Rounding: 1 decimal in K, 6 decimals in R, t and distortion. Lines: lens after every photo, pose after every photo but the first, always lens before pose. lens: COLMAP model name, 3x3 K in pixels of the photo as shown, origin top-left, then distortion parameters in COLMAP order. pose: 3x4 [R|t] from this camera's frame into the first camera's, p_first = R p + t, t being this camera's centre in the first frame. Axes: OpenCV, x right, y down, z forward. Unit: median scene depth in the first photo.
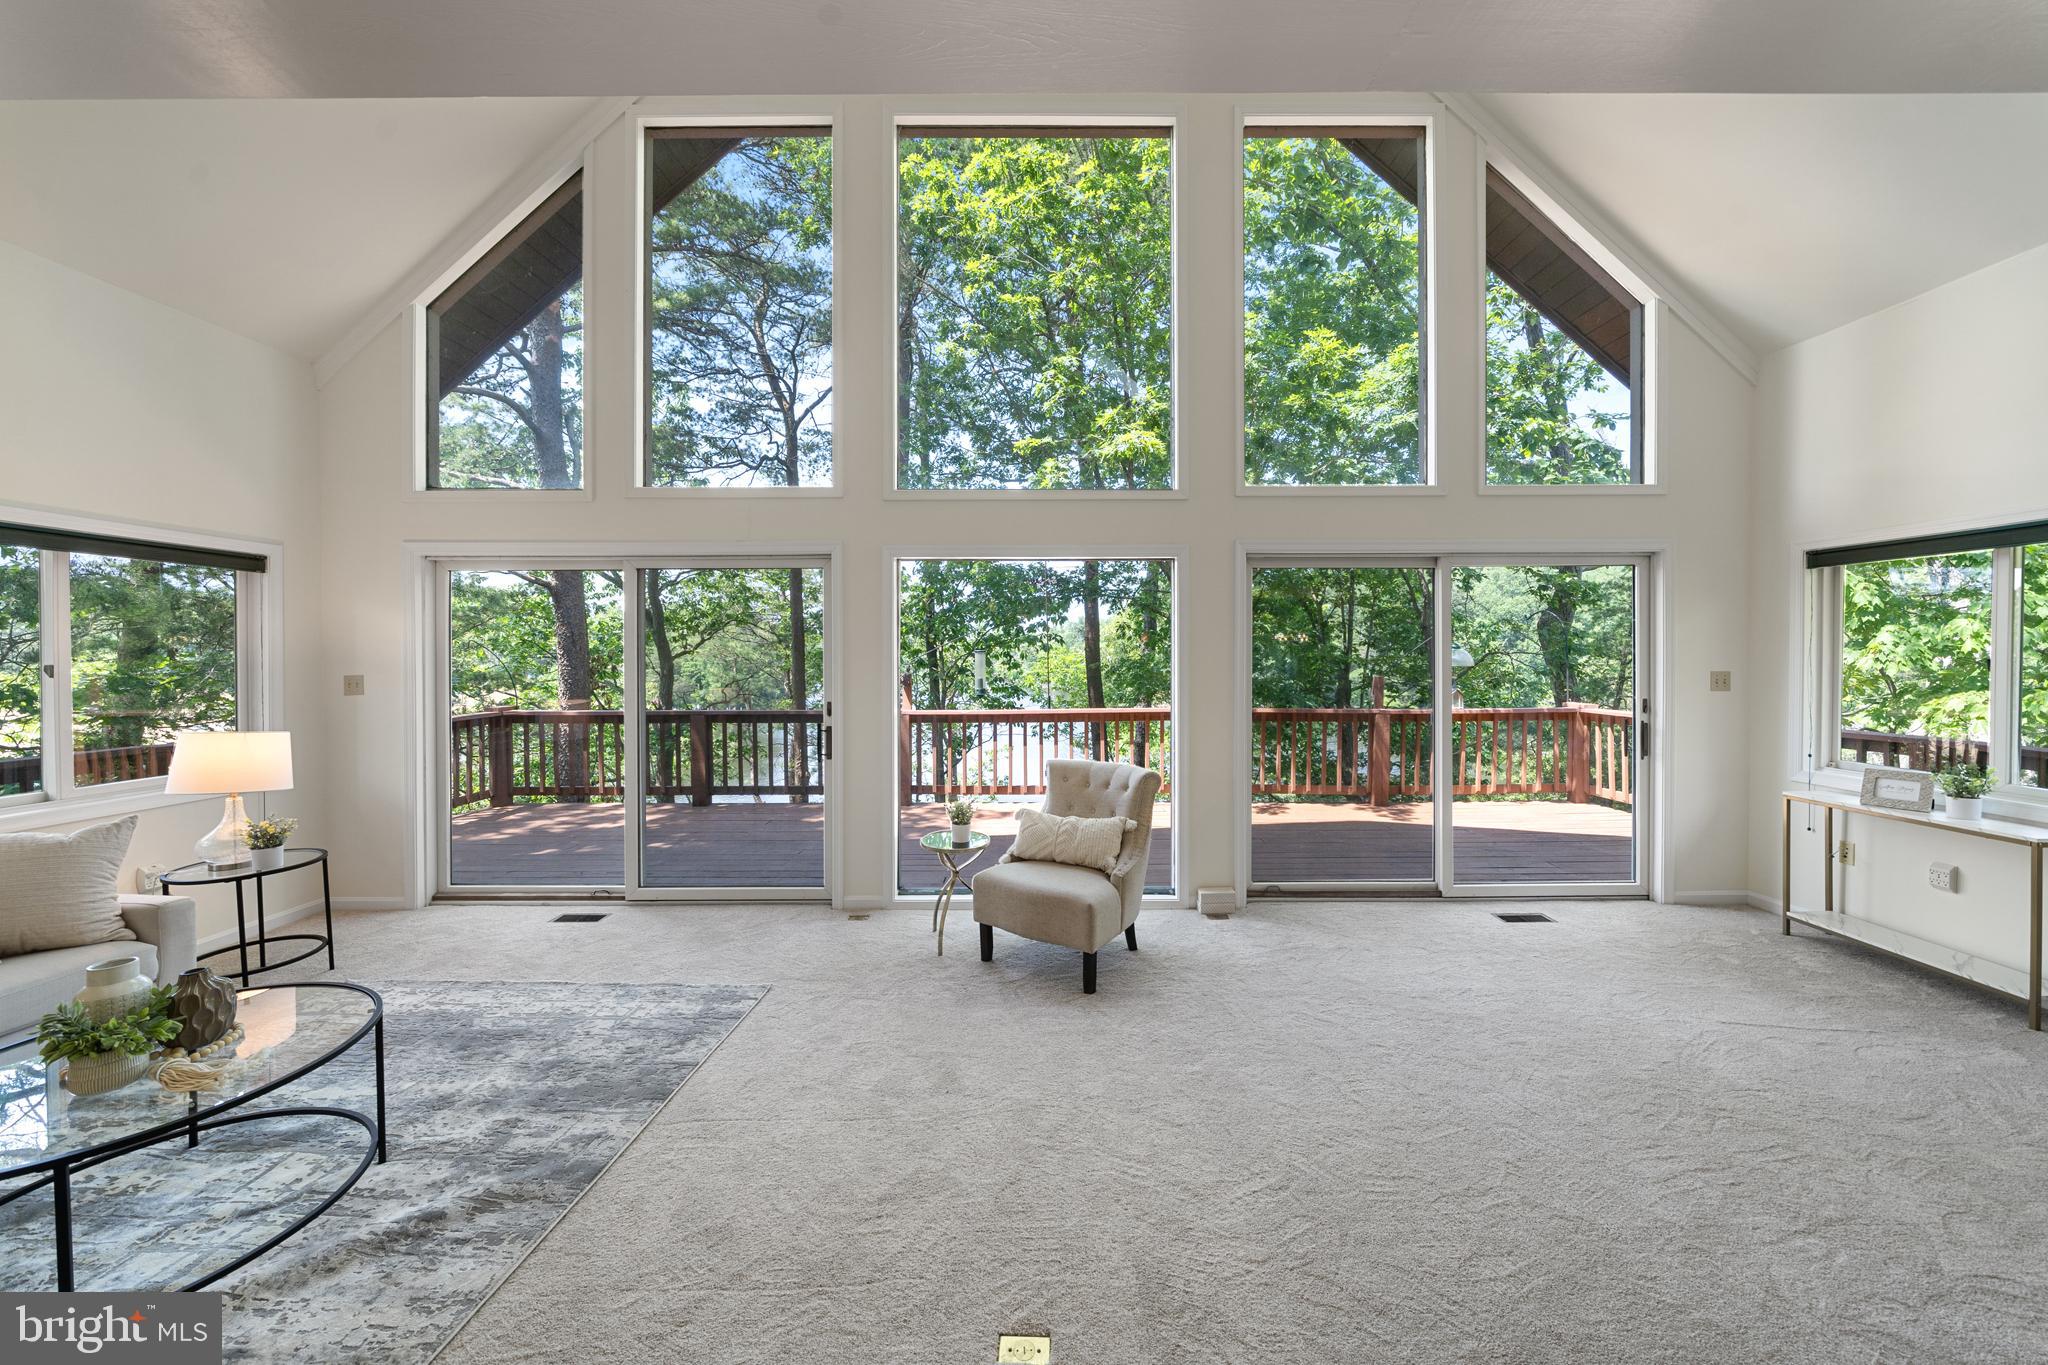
lens RADIAL K [[721.2, 0, 1048.7], [0, 721.2, 666.3], [0, 0, 1]] dist [-0.003858, 0.000215]
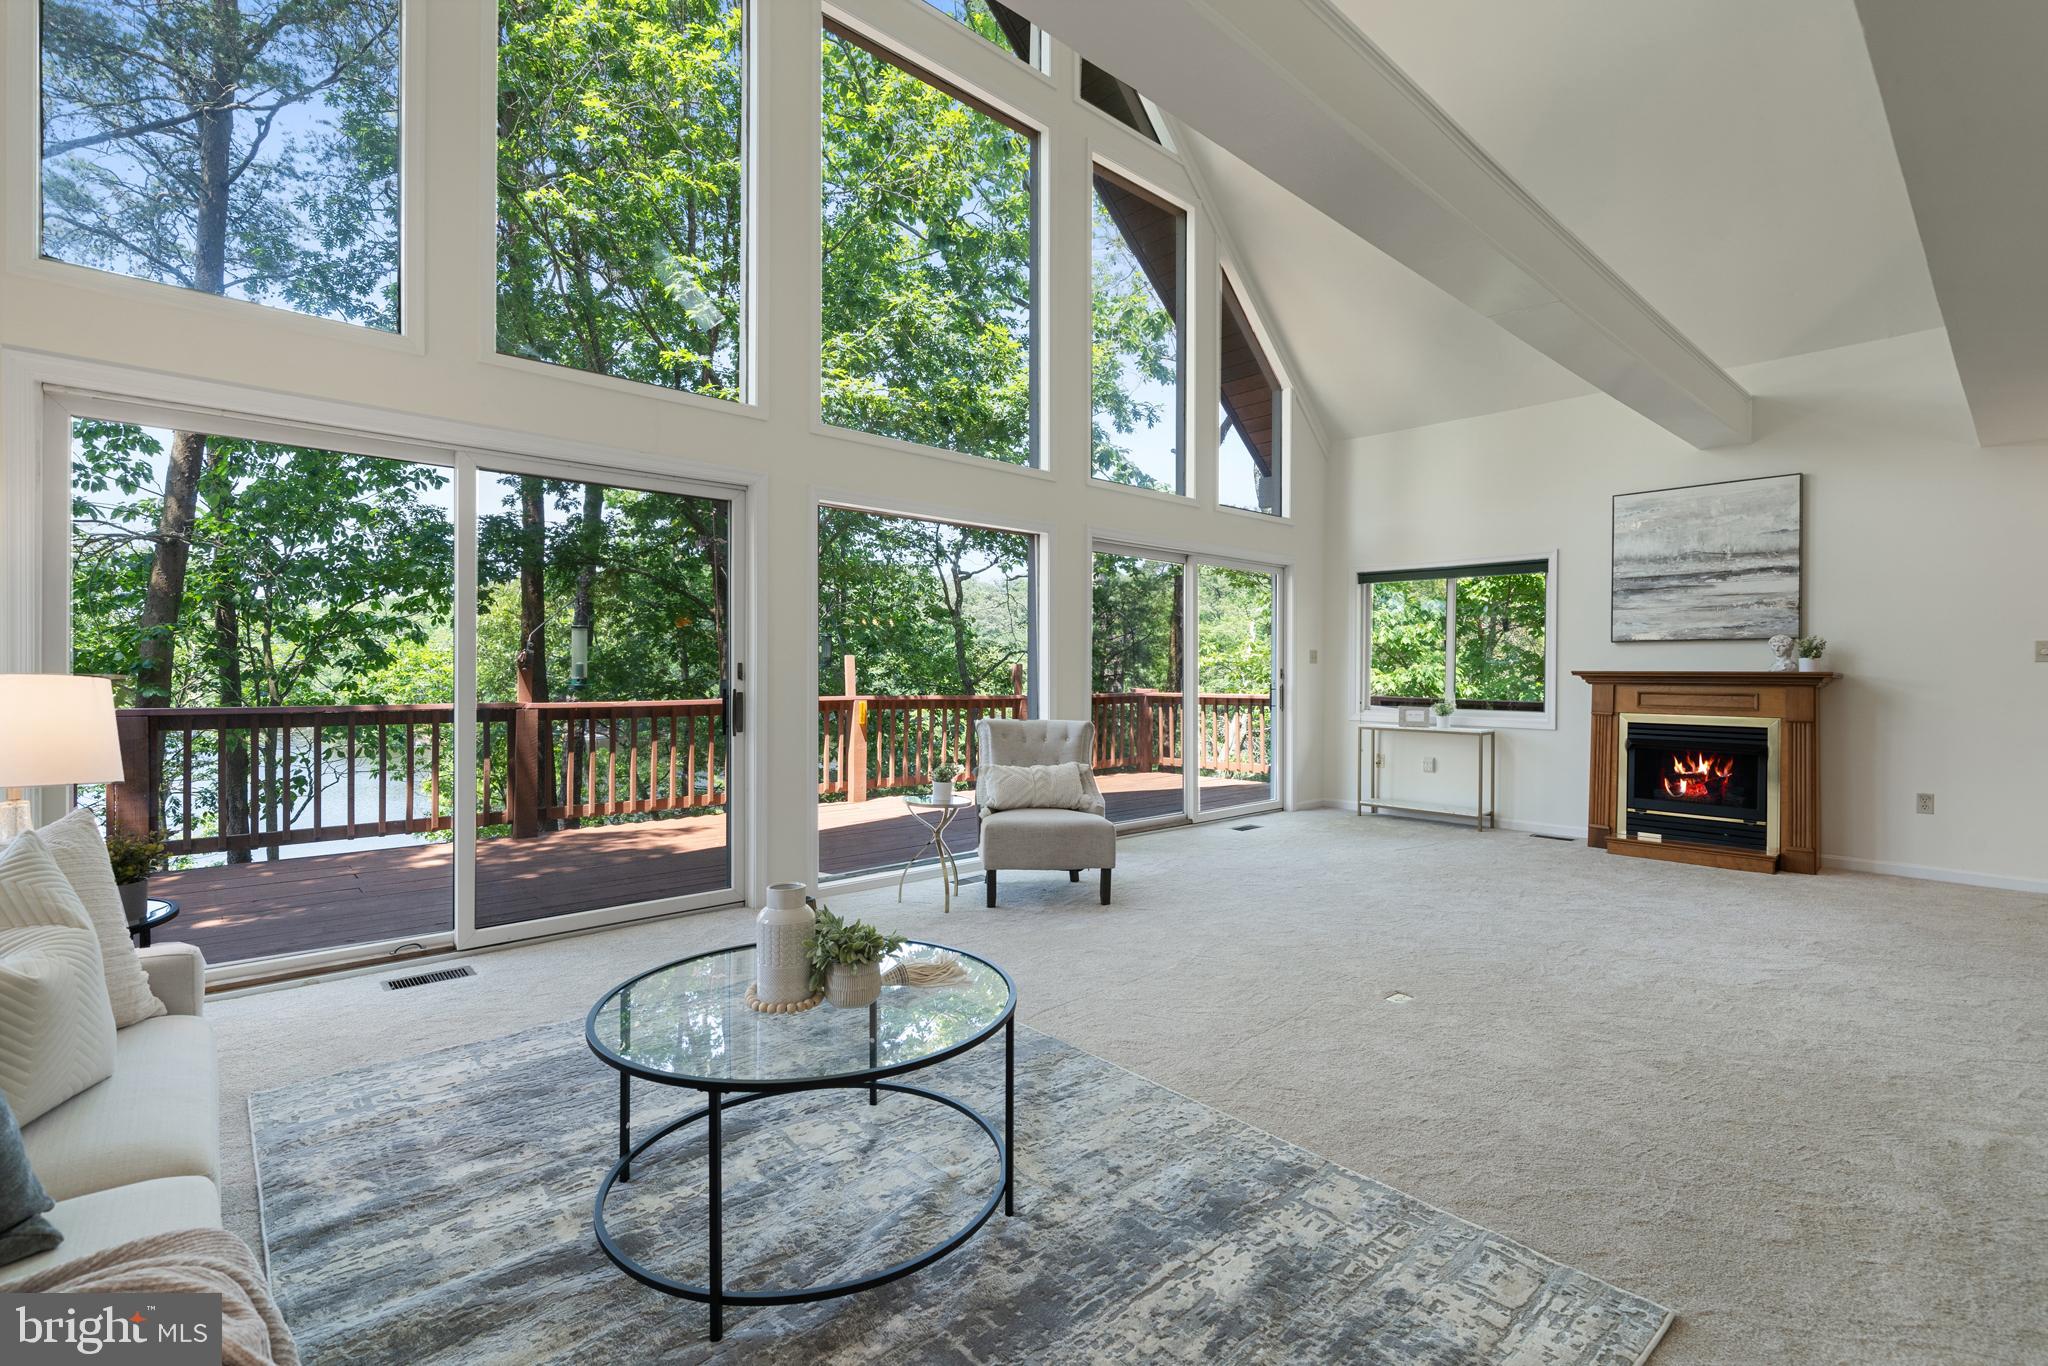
lens RADIAL K [[924.8, 0, 1014.4], [0, 924.8, 690.6], [0, 0, 1]] dist [-0.002398, 0.000858]
pose [[0.745696, -0.007020, 0.666249, -0.798124], [0.002109, 0.999964, 0.008175, 0.073988], [-0.666283, -0.004691, 0.745684, -0.006947]]
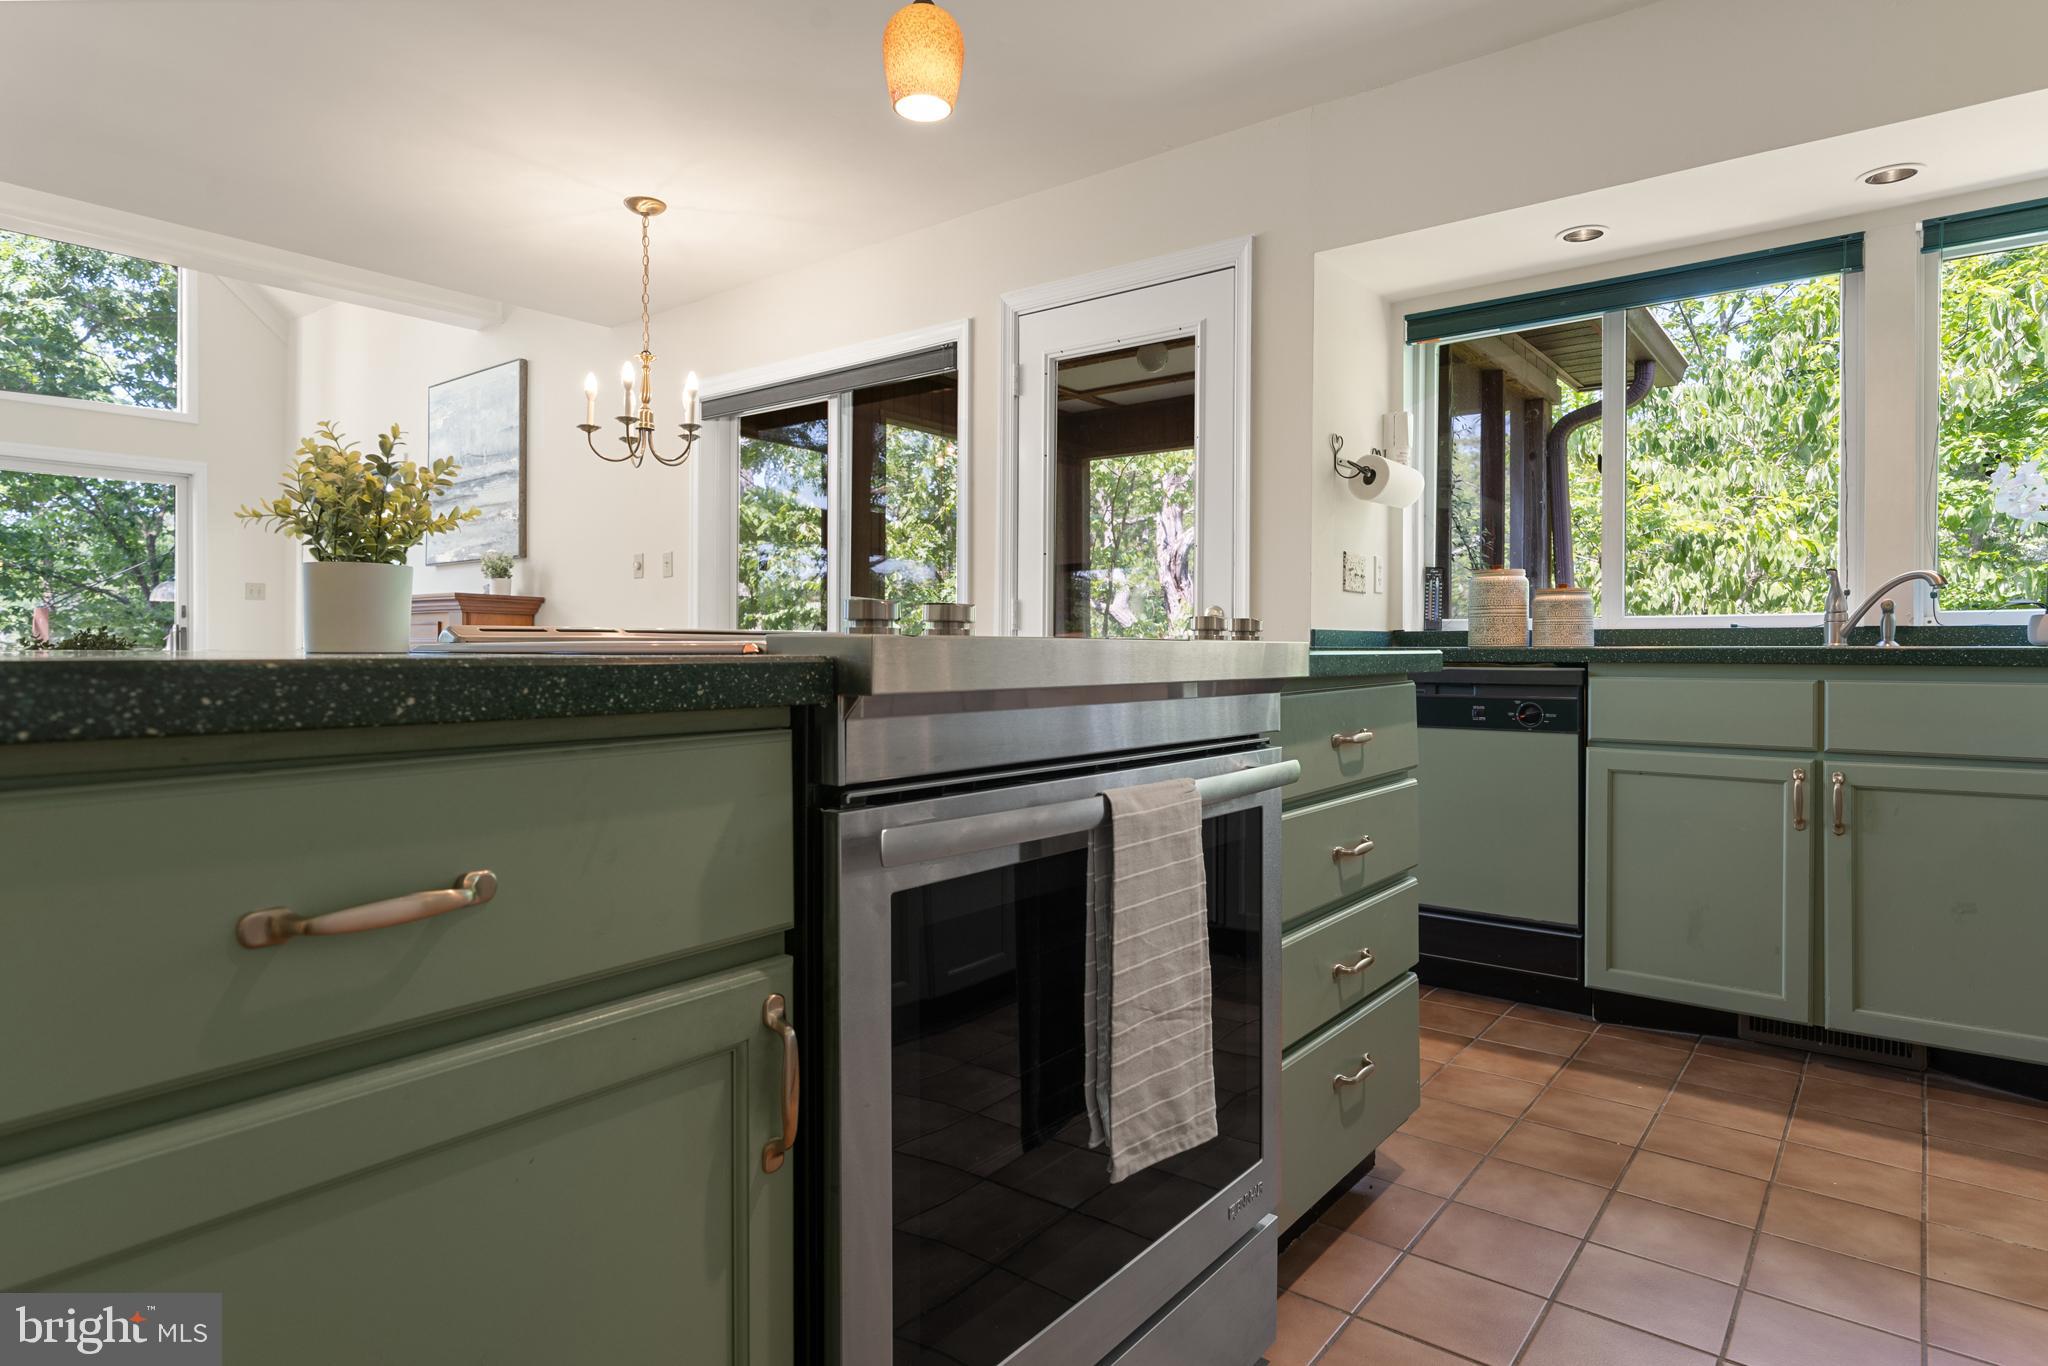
lens RADIAL K [[1152.7, 0, 1009.2], [0, 1152.7, 655.9], [0, 0, 1]] dist [0.001899, -0.001733]
pose [[0.638549, 0.004372, 0.769568, 0.281182], [0.003310, 0.999959, -0.008427, 0.146996], [-0.769574, 0.007928, 0.638509, -1.133313]]
